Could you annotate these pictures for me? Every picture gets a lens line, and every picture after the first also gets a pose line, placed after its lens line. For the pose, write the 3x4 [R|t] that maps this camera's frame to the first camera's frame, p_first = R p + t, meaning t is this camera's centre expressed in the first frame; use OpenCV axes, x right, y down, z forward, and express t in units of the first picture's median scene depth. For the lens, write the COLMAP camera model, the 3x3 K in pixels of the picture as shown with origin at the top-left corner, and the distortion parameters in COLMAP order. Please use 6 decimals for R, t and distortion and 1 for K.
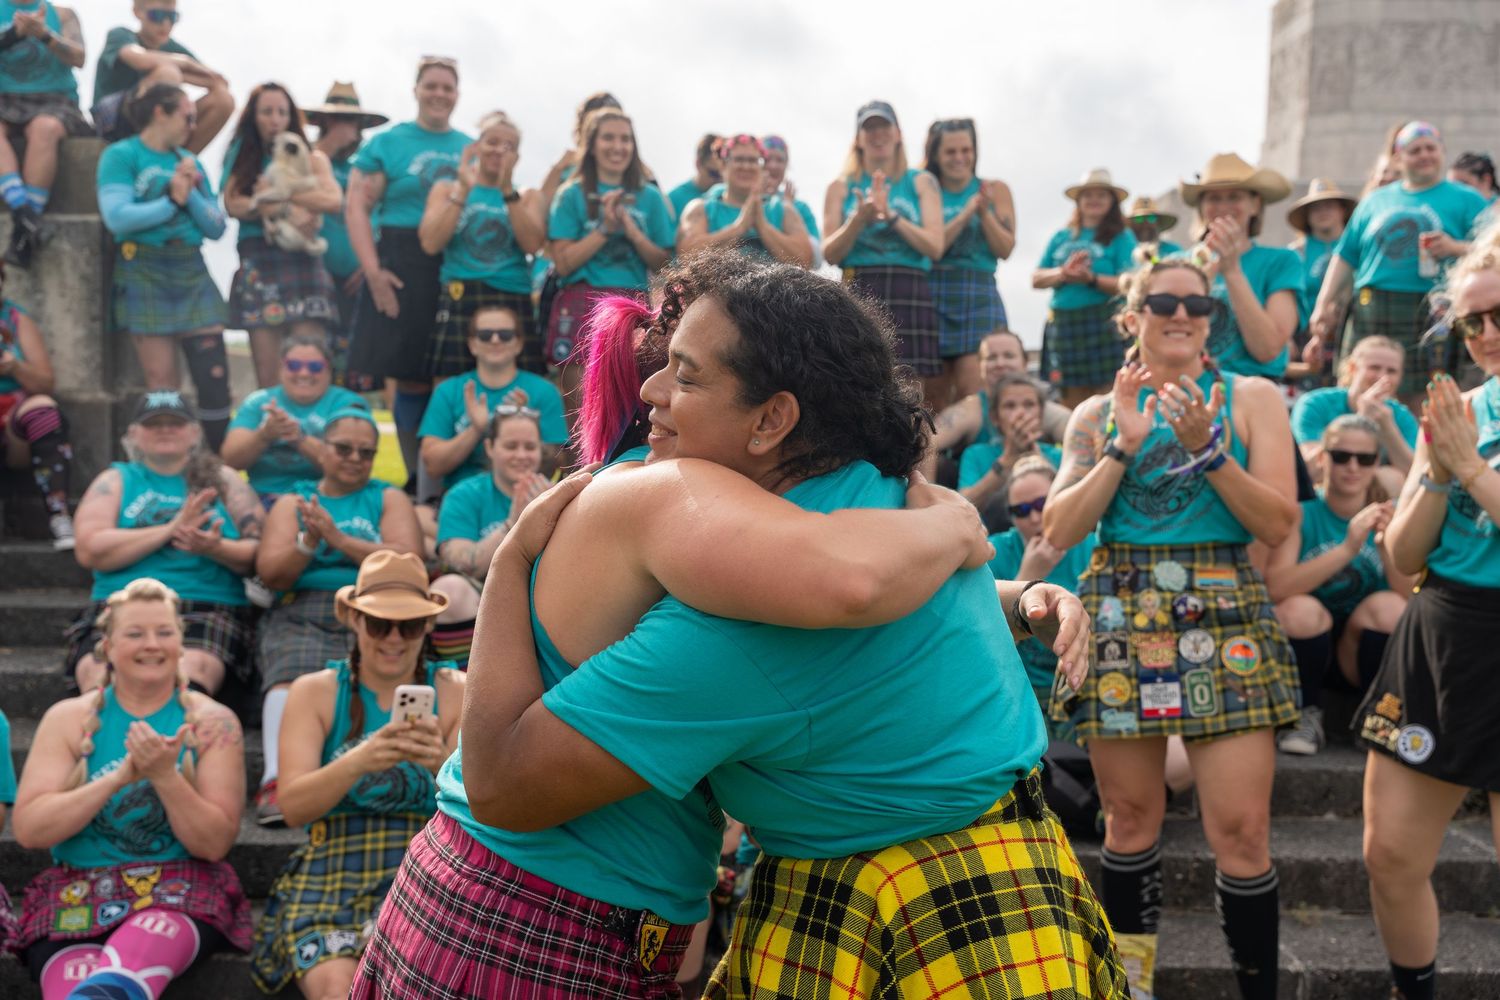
lens RADIAL K [[1740.5, 0, 752.7], [0, 1740.5, 468.2], [0, 0, 1]] dist [-0.000969, 0.000000]
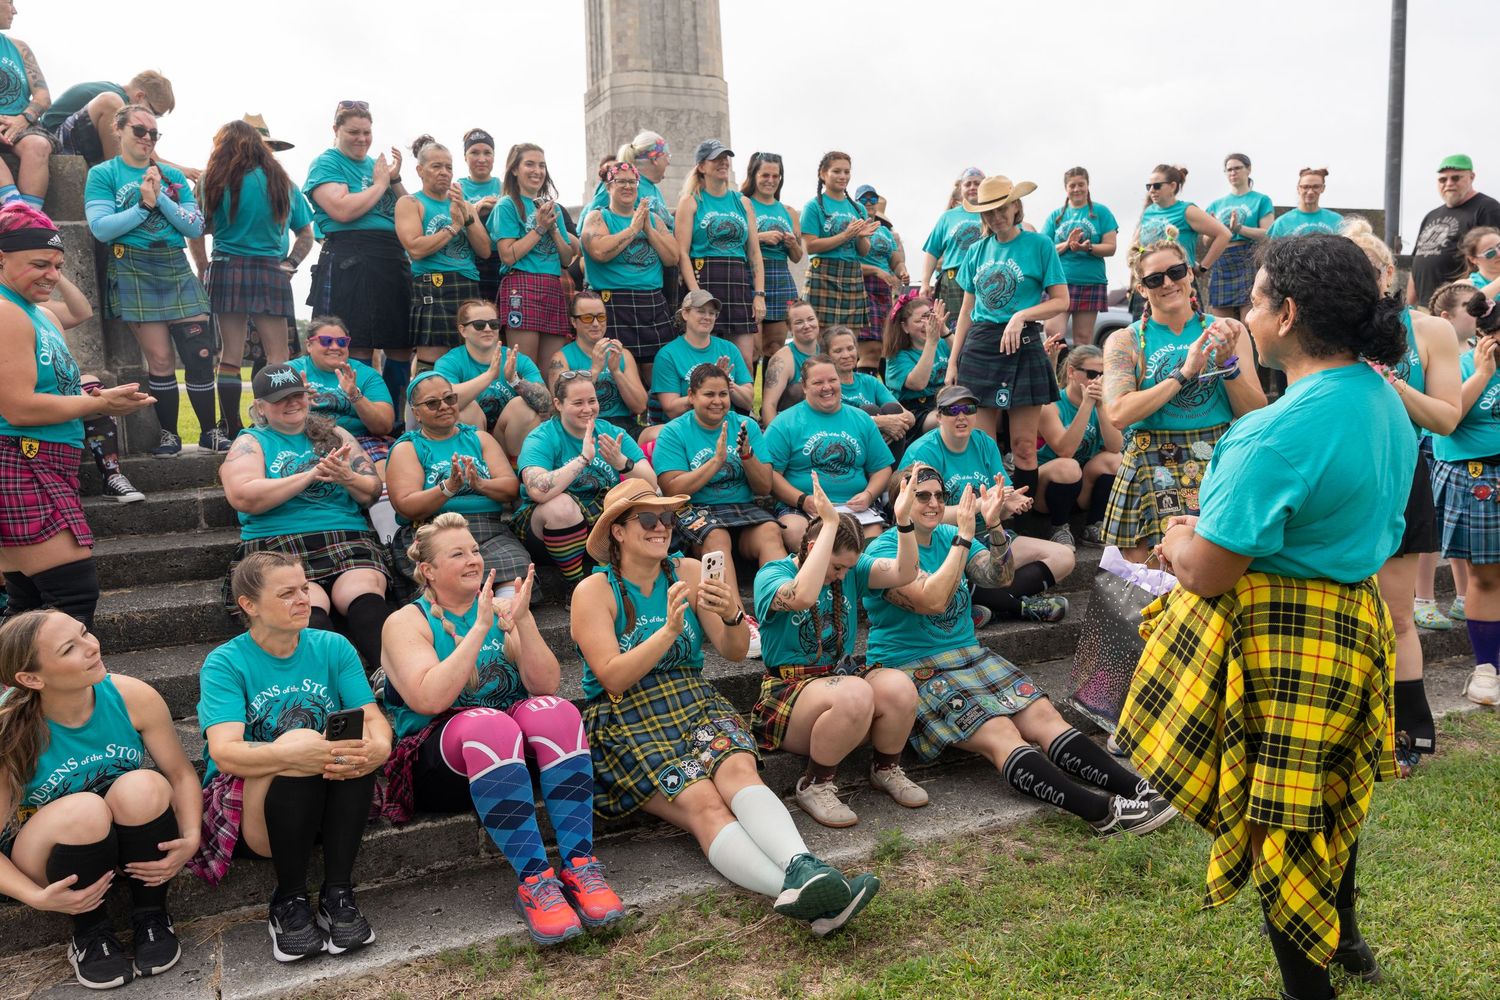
lens RADIAL K [[1136.6, 0, 746.7], [0, 1136.6, 487.3], [0, 0, 1]] dist [0.024520, -0.001324]
pose [[0.934967, -0.082654, 0.344971, -0.485195], [0.055458, 0.994576, 0.087992, -0.016411], [-0.350373, -0.063138, 0.934480, 0.189581]]
